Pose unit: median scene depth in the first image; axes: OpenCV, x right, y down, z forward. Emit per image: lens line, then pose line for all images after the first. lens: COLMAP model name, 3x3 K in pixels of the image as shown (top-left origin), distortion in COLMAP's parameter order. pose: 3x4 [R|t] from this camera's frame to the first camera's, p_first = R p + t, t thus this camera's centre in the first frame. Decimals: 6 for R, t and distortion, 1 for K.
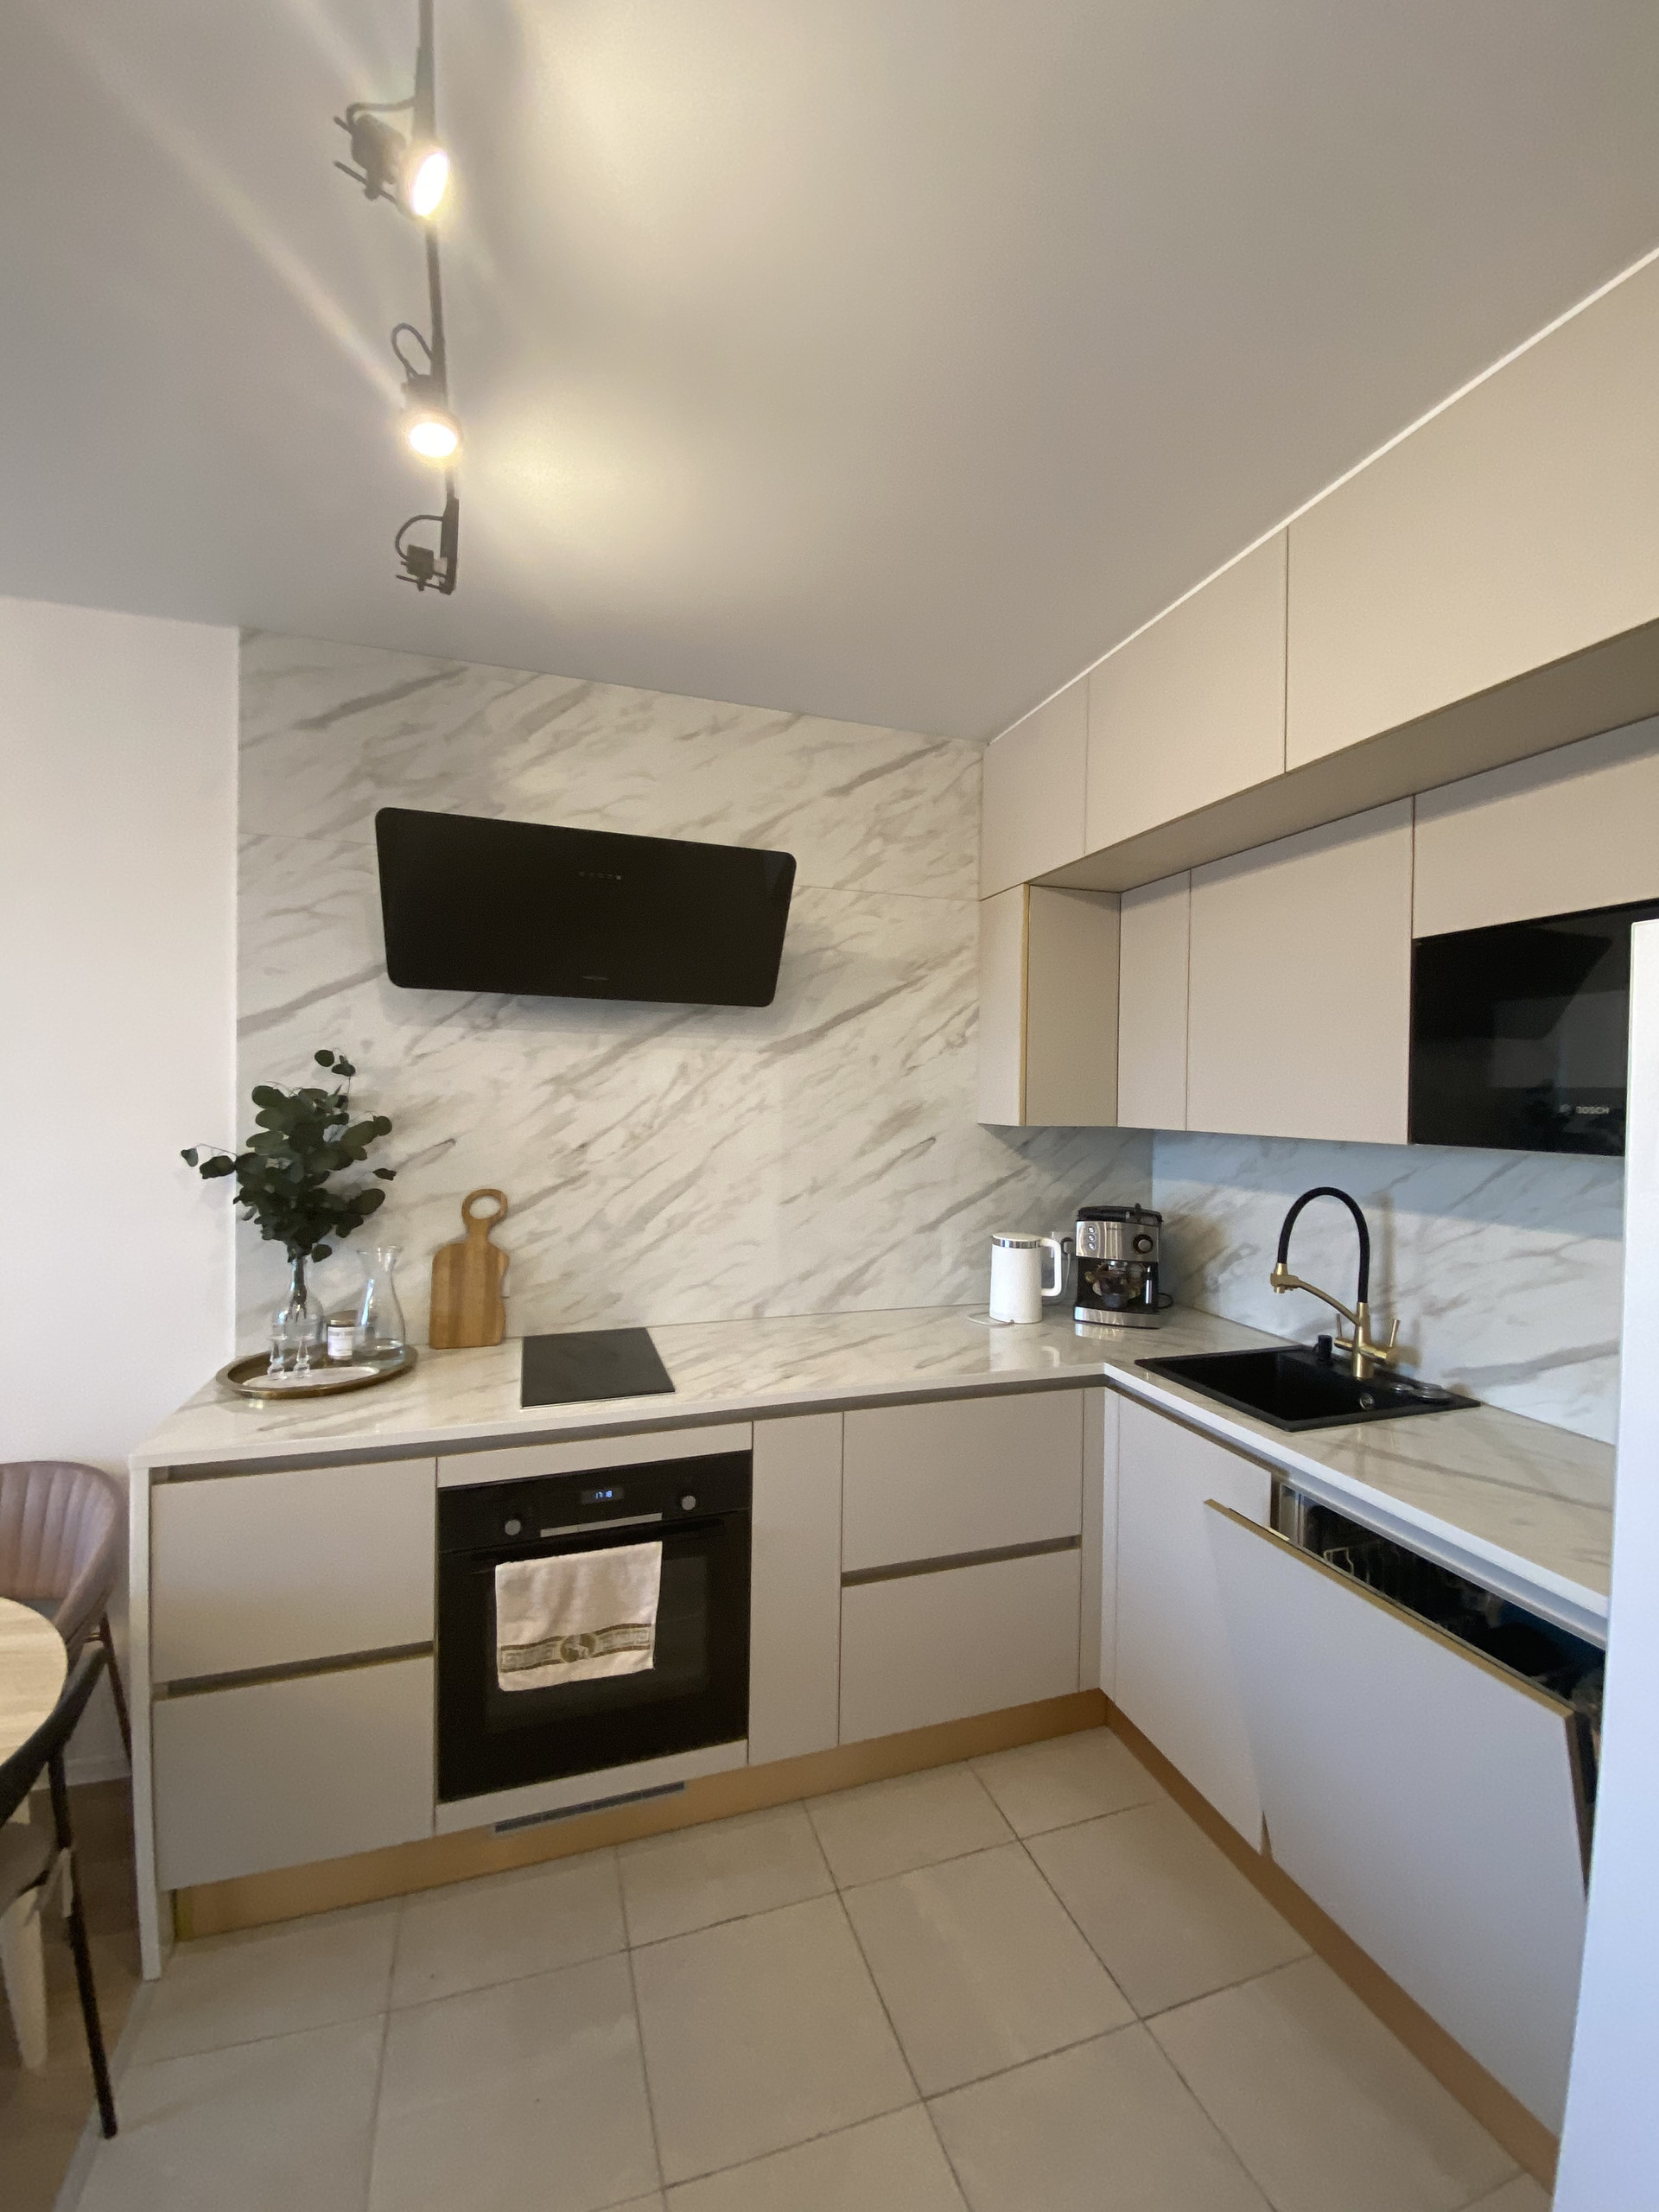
lens RADIAL K [[889.4, 0, 825.6], [0, 889.4, 1102.3], [0, 0, 1]] dist [0.007520, -0.014415]
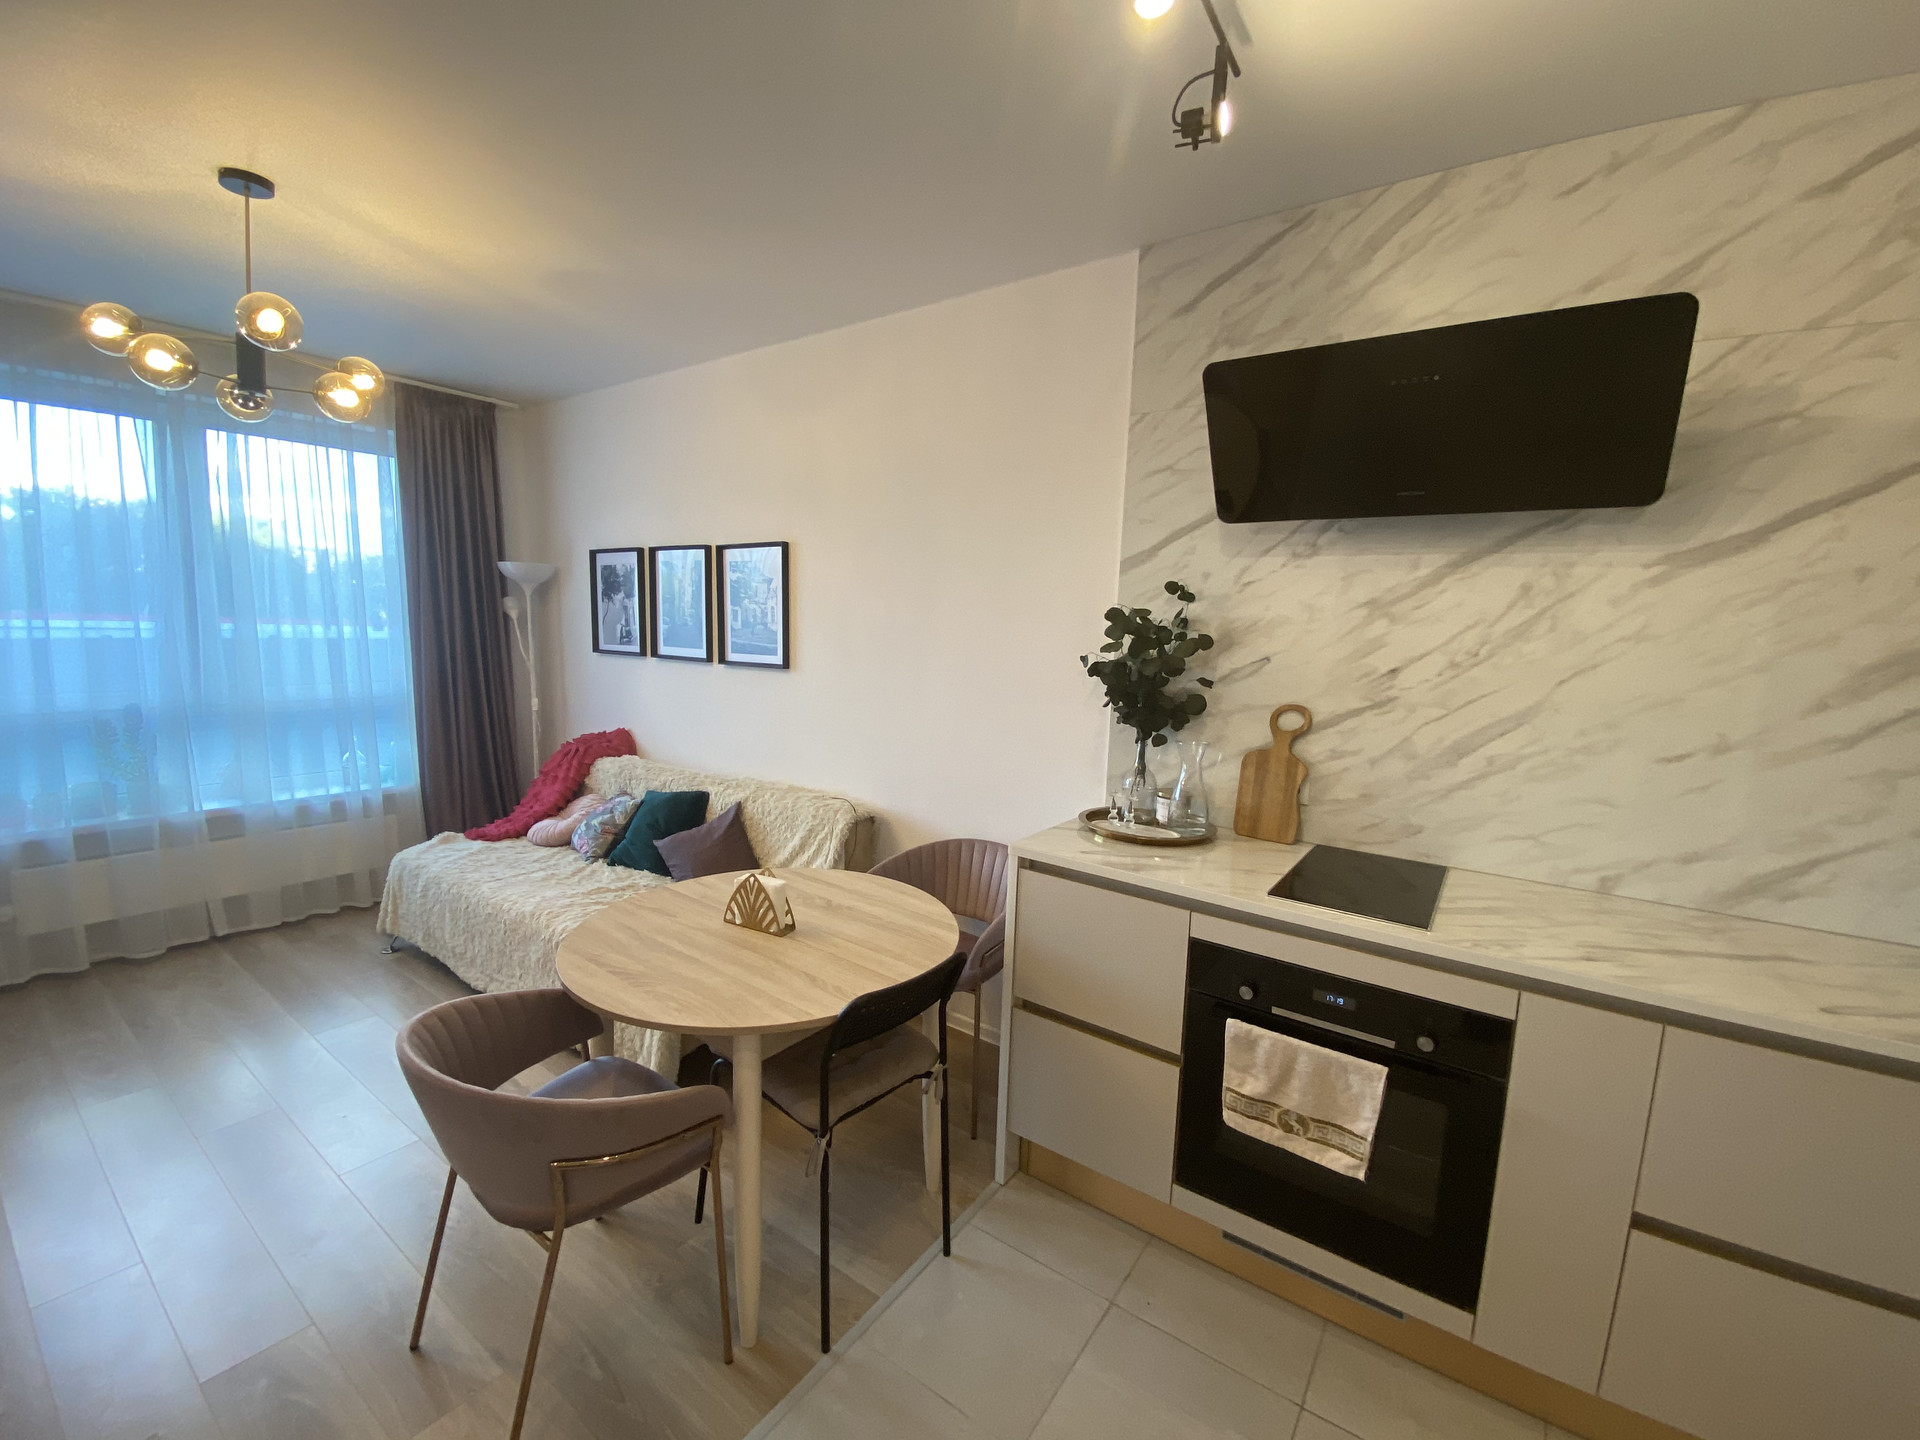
lens RADIAL K [[772.0, 0, 956.8], [0, 772.0, 719.6], [0, 0, 1]] dist [0.007520, -0.014415]
pose [[0.590809, 0.104026, -0.800077, 0.144462], [-0.032194, 0.993903, 0.105455, 0.030254], [0.806169, -0.036546, 0.590556, 0.104399]]
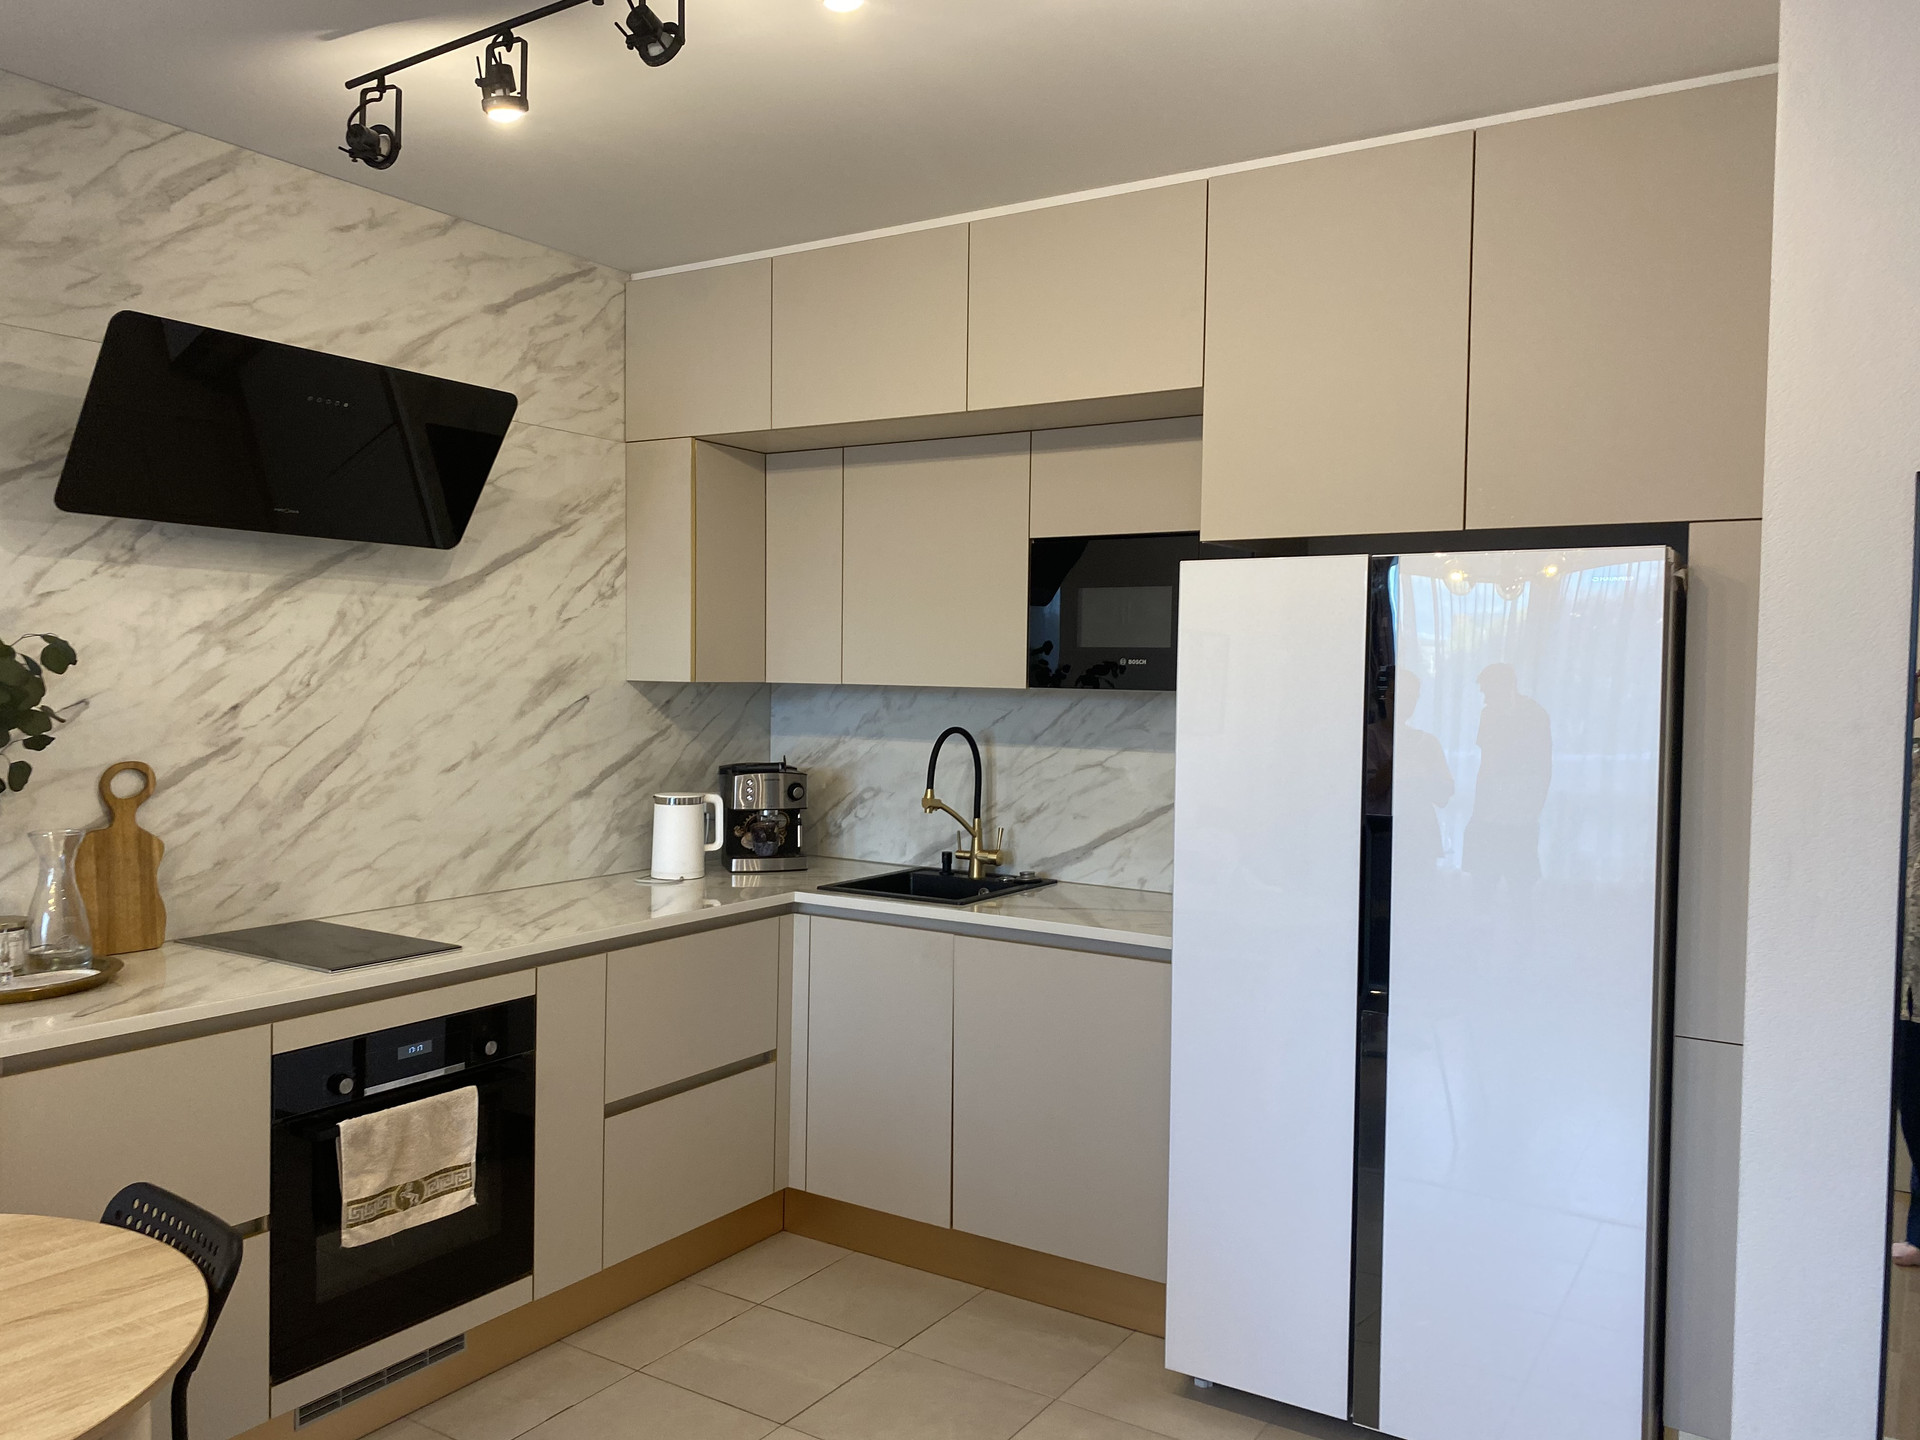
lens RADIAL K [[1471.9, 0, 945.7], [0, 1471.9, 710.1], [0, 0, 1]] dist [0.023786, -0.054615]
pose [[0.777553, -0.018323, 0.628550, -0.672398], [-0.000581, 0.999554, 0.029857, 0.010654], [-0.628817, -0.023580, 0.777196, -0.529386]]
